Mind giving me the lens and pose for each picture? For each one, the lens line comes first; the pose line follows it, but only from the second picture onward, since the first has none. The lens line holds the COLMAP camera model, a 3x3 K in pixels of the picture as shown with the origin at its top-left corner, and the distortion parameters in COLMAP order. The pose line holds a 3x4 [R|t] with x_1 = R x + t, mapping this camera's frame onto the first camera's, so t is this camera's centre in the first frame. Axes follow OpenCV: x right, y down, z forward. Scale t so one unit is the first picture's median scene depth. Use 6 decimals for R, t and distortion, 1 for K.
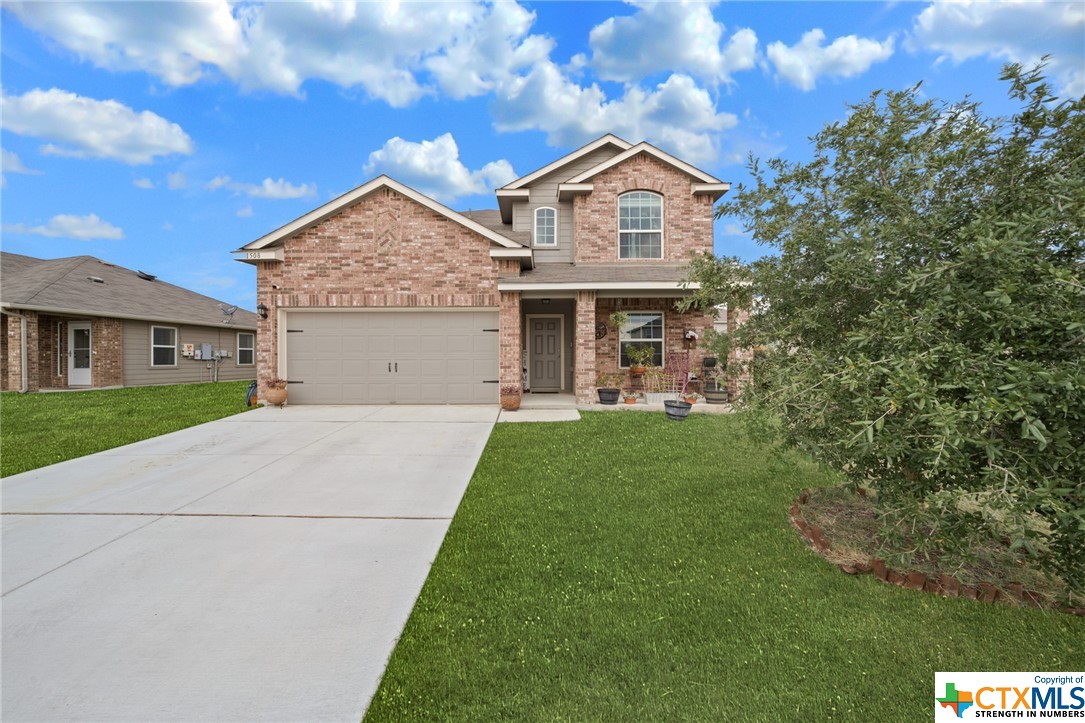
lens RADIAL K [[381.2, 0, 542.9], [0, 381.2, 356.7], [0, 0, 1]] dist [-0.001511, -0.000063]
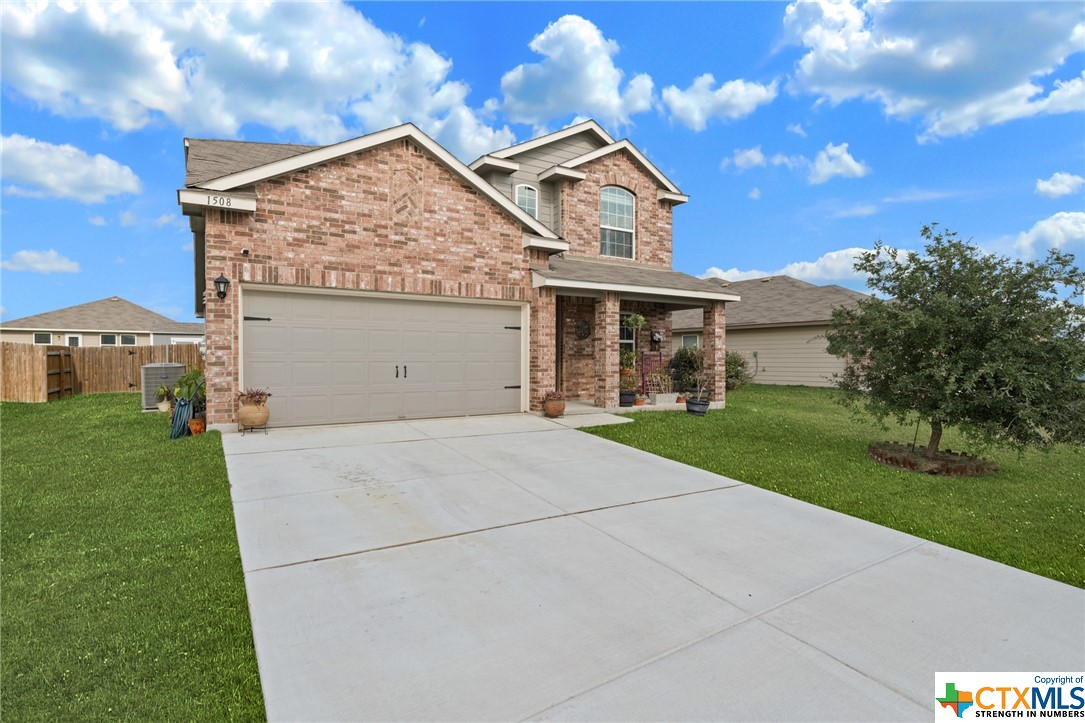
lens RADIAL K [[543.6, 0, 553.8], [0, 543.6, 358.3], [0, 0, 1]] dist [0.011952, -0.000001]
pose [[0.838399, 0.004022, 0.545042, -0.756465], [-0.007791, 0.999959, 0.004604, -0.006611], [-0.545001, -0.008106, 0.838396, -0.088740]]
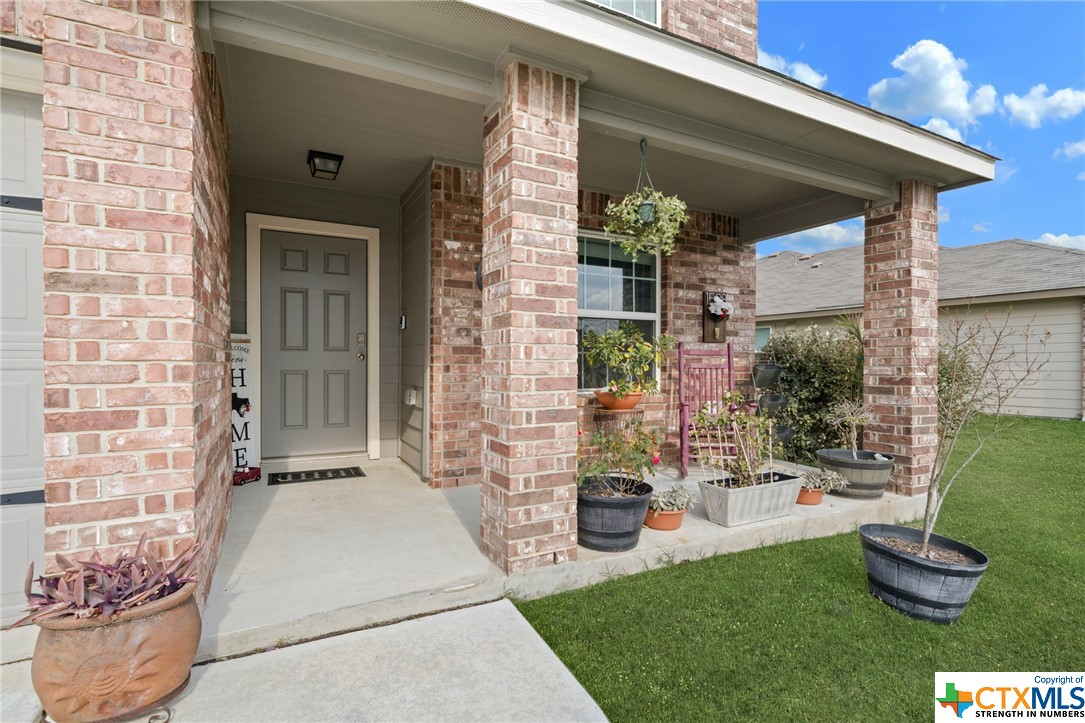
lens RADIAL K [[516.7, 0, 538.9], [0, 516.7, 368.2], [0, 0, 1]] dist [0.000938, 0.000130]
pose [[0.894412, 0.001578, 0.447242, -0.027209], [-0.008846, 0.999861, 0.014165, 0.001115], [-0.447157, -0.016625, 0.894301, 0.705743]]
